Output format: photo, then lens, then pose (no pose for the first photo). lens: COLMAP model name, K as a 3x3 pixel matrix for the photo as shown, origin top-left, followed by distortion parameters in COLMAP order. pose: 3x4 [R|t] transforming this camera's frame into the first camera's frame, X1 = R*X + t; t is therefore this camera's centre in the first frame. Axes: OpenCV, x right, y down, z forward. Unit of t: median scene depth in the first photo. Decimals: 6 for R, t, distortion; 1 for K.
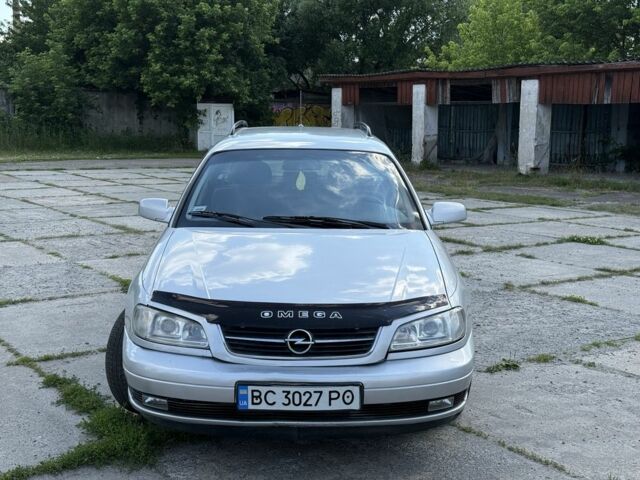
lens RADIAL K [[891.8, 0, 320.0], [0, 891.8, 240.0], [0, 0, 1]] dist [0.206854, -0.454455]
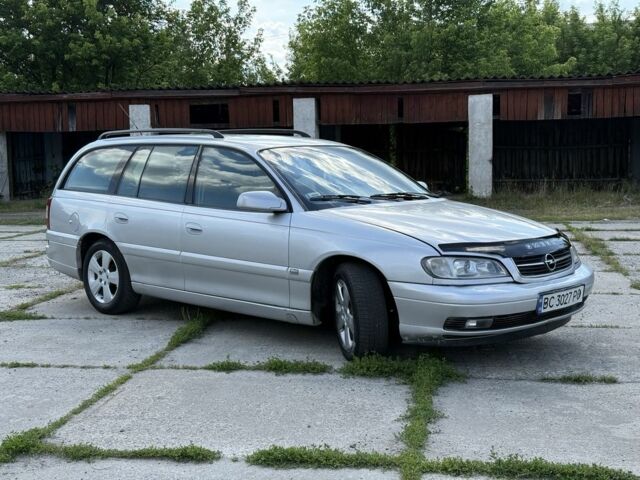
lens RADIAL K [[891.8, 0, 320.0], [0, 891.8, 240.0], [0, 0, 1]] dist [0.206854, -0.454455]
pose [[0.694052, -0.097448, 0.713299, -1.274016], [0.127408, 0.991783, 0.011523, 0.015364], [-0.708561, 0.082882, 0.700765, 0.245514]]
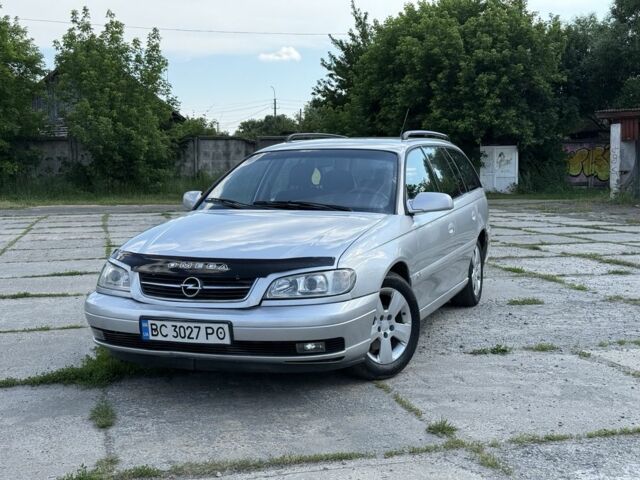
lens RADIAL K [[891.8, 0, 320.0], [0, 891.8, 240.0], [0, 0, 1]] dist [0.206854, -0.454455]
pose [[0.930744, 0.011720, -0.365482, 0.574543], [-0.032732, 0.998144, -0.051348, 0.104614], [0.364202, 0.059755, 0.929401, -0.072433]]
